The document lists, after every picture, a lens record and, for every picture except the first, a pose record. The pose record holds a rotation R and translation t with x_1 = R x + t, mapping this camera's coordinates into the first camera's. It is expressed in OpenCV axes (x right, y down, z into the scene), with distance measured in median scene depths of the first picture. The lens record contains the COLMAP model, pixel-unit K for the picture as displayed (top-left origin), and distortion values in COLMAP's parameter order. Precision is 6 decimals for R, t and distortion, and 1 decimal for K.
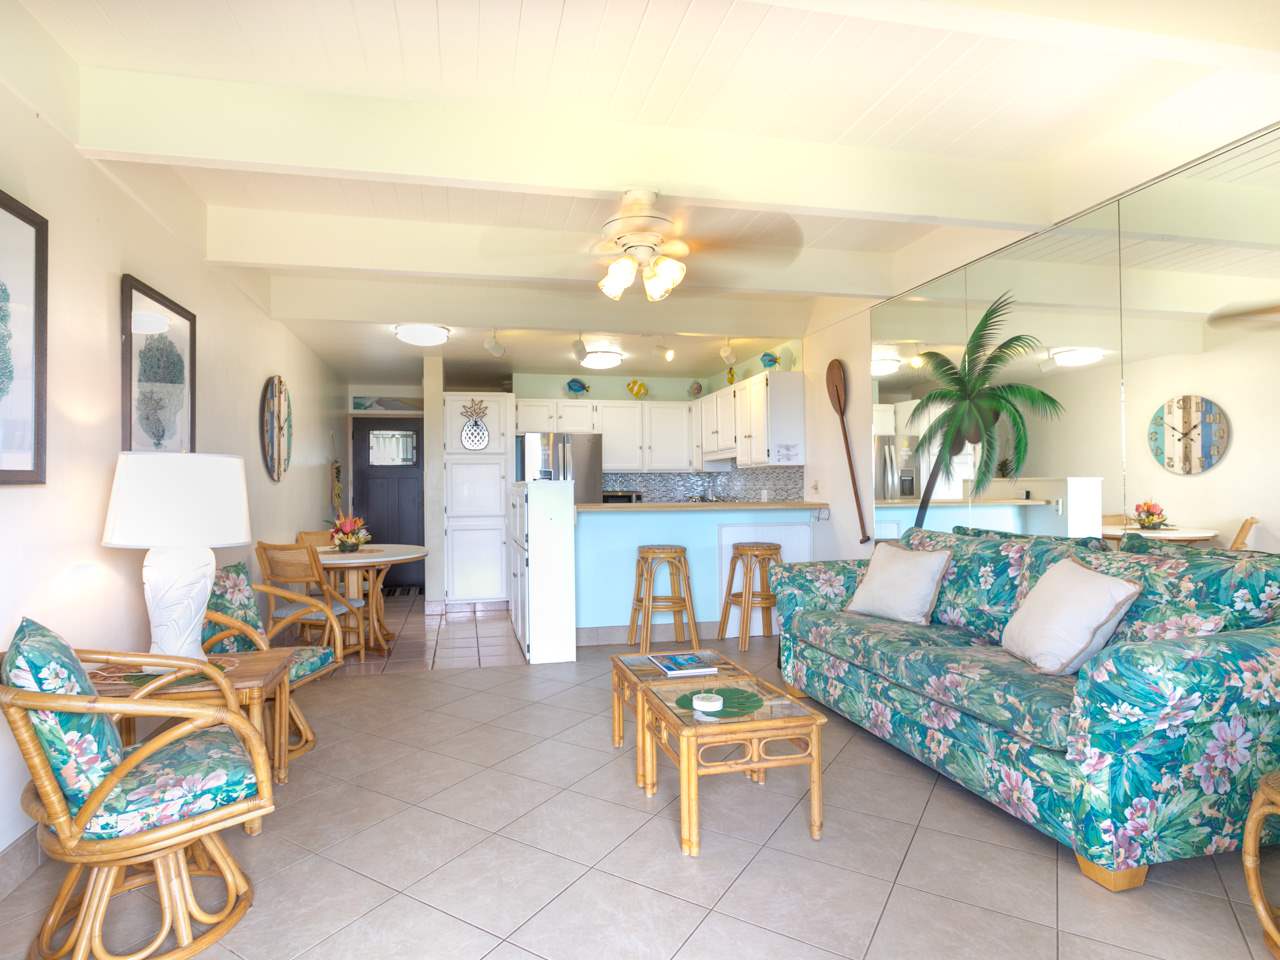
lens RADIAL K [[698.5, 0, 592.2], [0, 698.5, 478.4], [0, 0, 1]] dist [-0.016925, 0.020320]
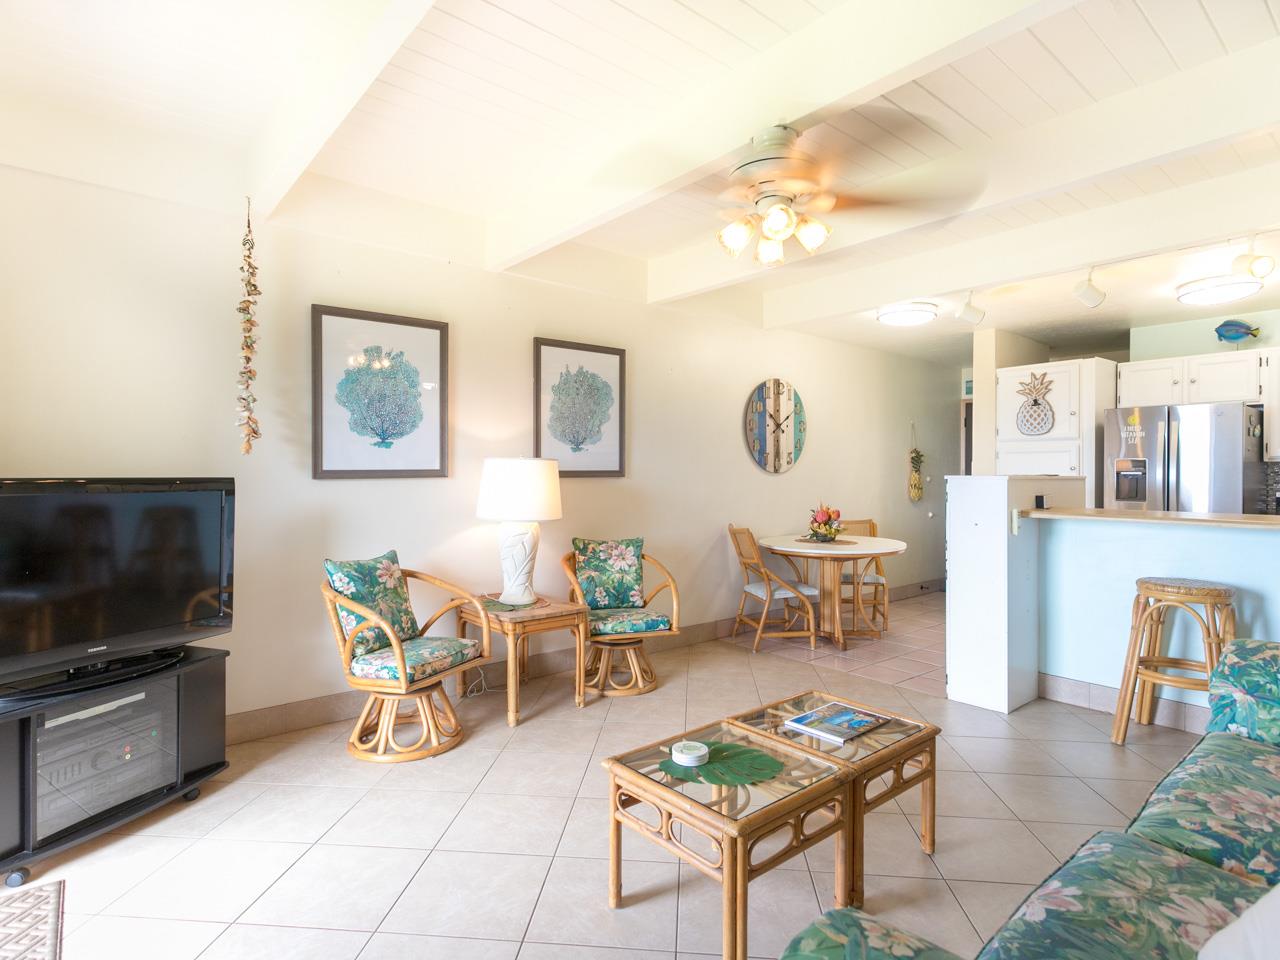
lens RADIAL K [[674.6, 0, 627.2], [0, 674.6, 481.8], [0, 0, 1]] dist [0.018182, 0.000269]
pose [[0.473250, 0.023368, -0.880618, 0.604094], [0.001124, 0.999631, 0.027130, -0.017387], [0.880928, -0.013829, 0.473049, 0.405658]]
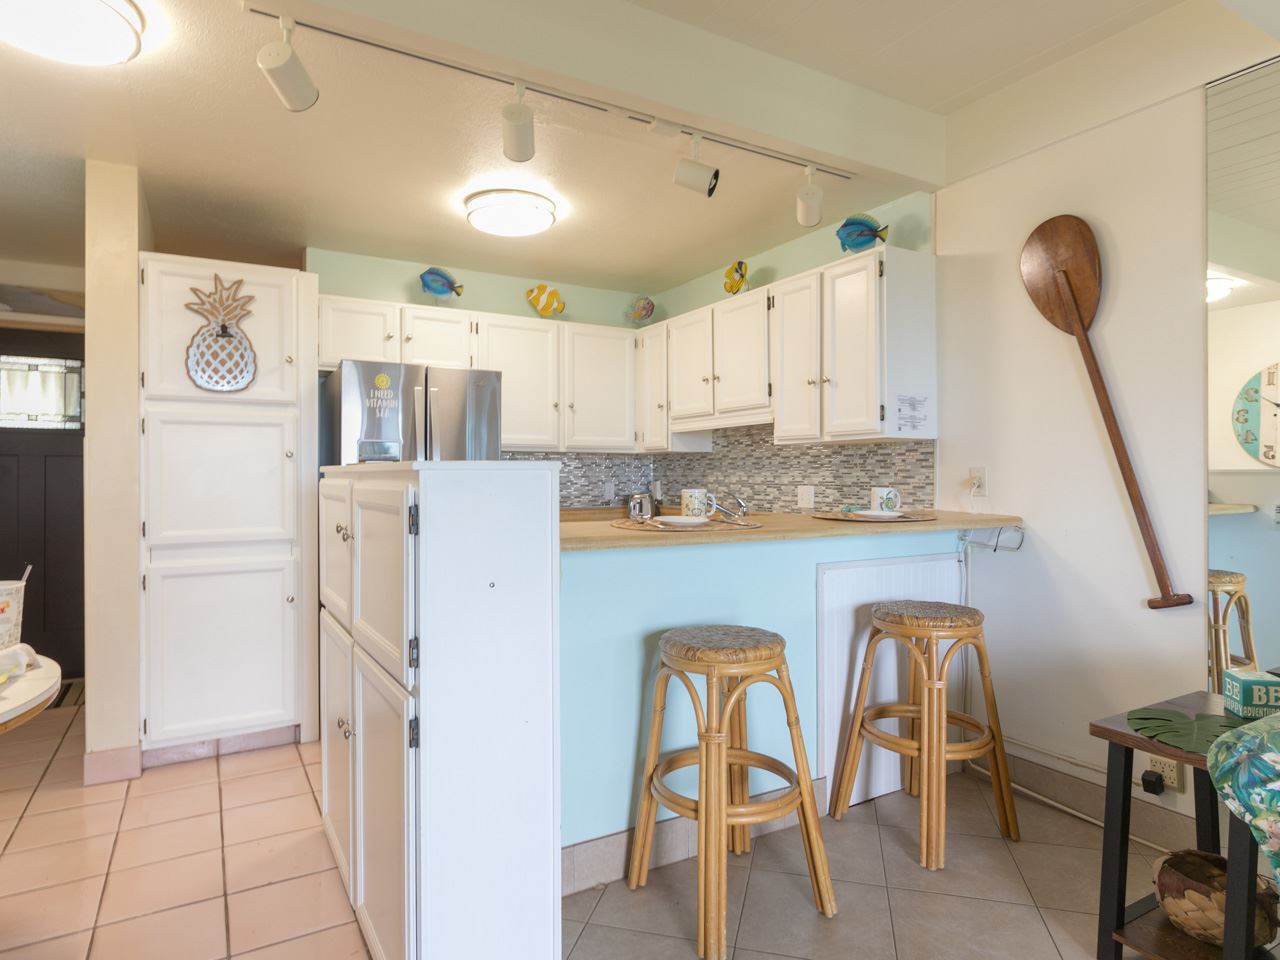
lens RADIAL K [[734.2, 0, 586.3], [0, 734.2, 476.7], [0, 0, 1]] dist [-0.004381, -0.000473]
pose [[0.955147, 0.009139, 0.295992, -0.166232], [-0.013287, 0.999840, 0.012006, 0.008438], [-0.295835, -0.015401, 0.955115, 0.960711]]
